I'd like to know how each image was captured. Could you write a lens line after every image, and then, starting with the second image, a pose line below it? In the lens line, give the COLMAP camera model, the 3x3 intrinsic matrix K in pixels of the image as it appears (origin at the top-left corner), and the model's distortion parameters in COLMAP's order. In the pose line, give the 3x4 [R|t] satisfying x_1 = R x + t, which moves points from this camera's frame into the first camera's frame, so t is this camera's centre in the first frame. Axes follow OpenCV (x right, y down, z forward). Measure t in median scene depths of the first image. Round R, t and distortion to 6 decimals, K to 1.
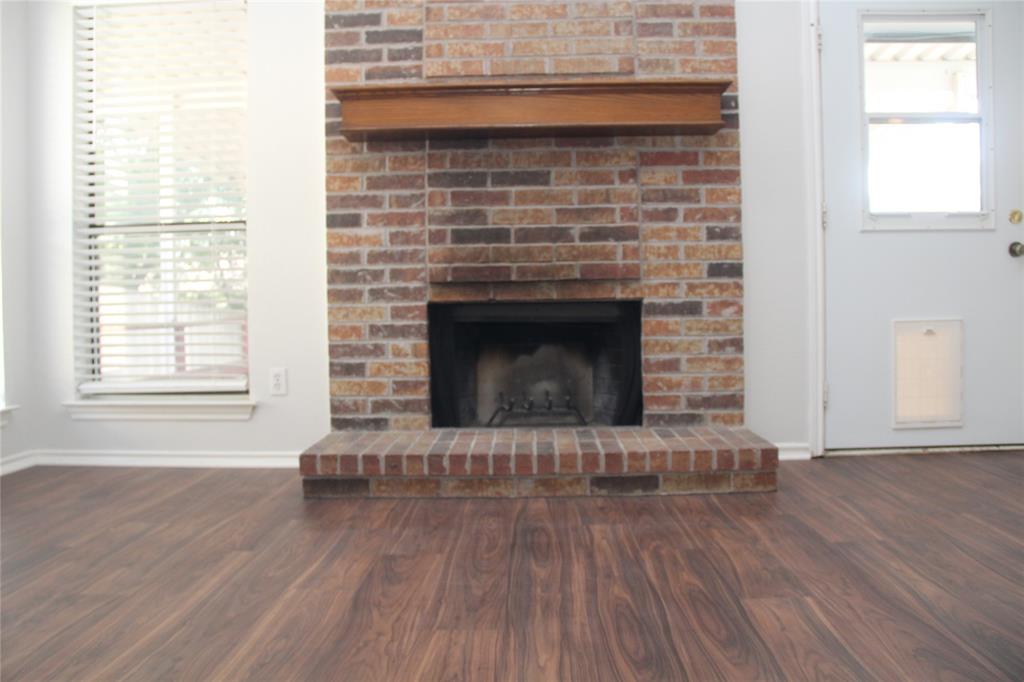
lens RADIAL K [[844.3, 0, 498.8], [0, 844.3, 329.2], [0, 0, 1]] dist [-0.180064, 0.134263]
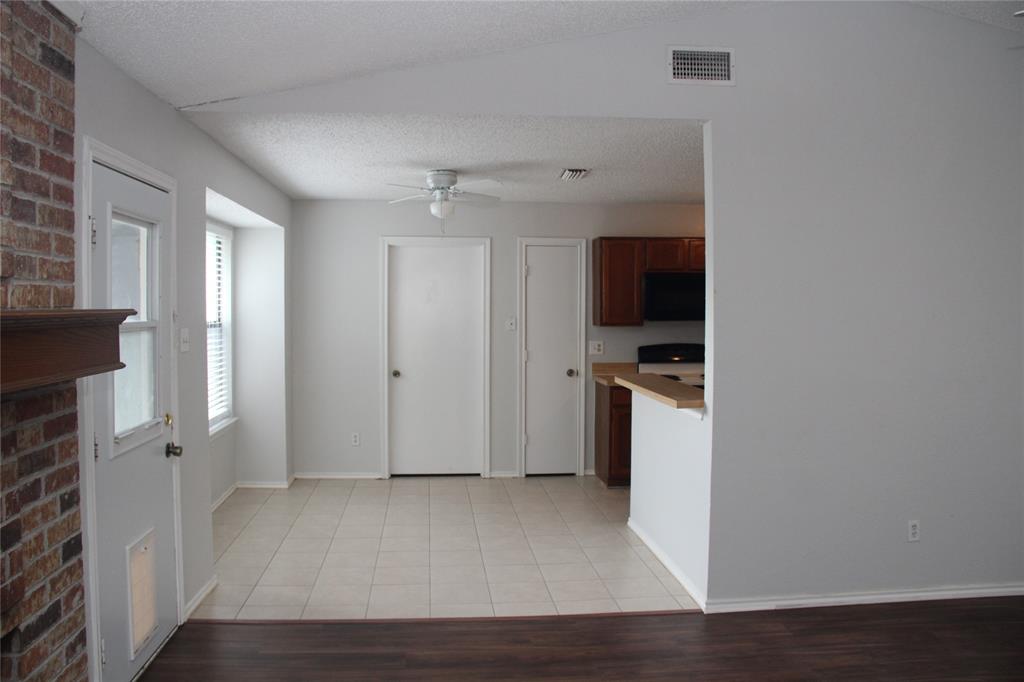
lens RADIAL K [[855.3, 0, 512.0], [0, 855.3, 341.0], [0, 0, 1]] dist [-0.067682, -0.000606]
pose [[-0.130438, -0.026038, 0.991115, -0.519267], [0.025814, 0.999227, 0.029648, -0.268312], [-0.991120, 0.029452, -0.129665, 0.698489]]
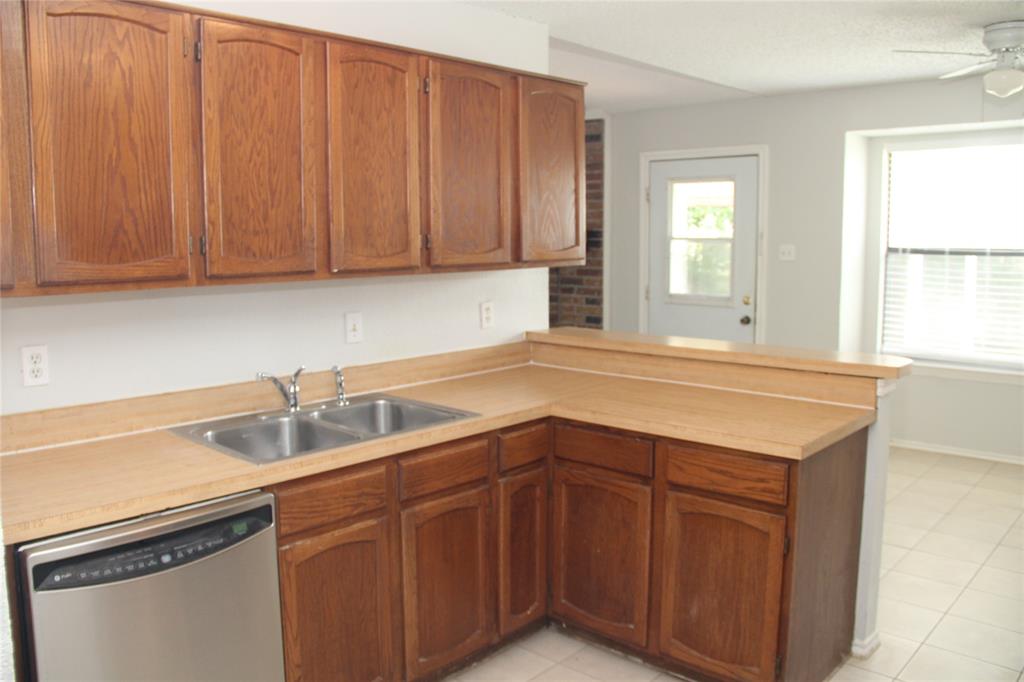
lens RADIAL K [[844.3, 0, 498.8], [0, 844.3, 329.2], [0, 0, 1]] dist [-0.180064, 0.134263]
pose [[0.760423, 0.086191, -0.643683, 1.393234], [-0.025769, 0.994378, 0.102708, -0.248662], [0.648916, -0.061515, 0.758369, -0.669448]]
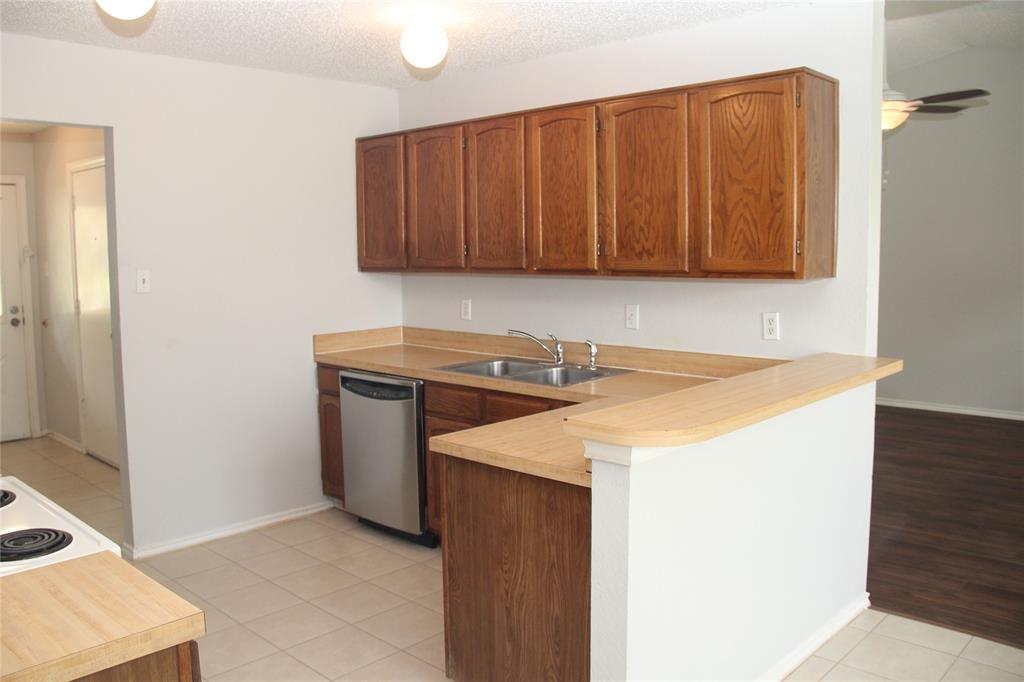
lens RADIAL K [[844.3, 0, 498.8], [0, 844.3, 329.2], [0, 0, 1]] dist [-0.180064, 0.134263]
pose [[-0.663519, 0.100635, -0.741361, 1.672282], [0.006430, 0.991643, 0.128854, -0.286244], [0.748132, 0.080730, -0.658620, 0.548265]]
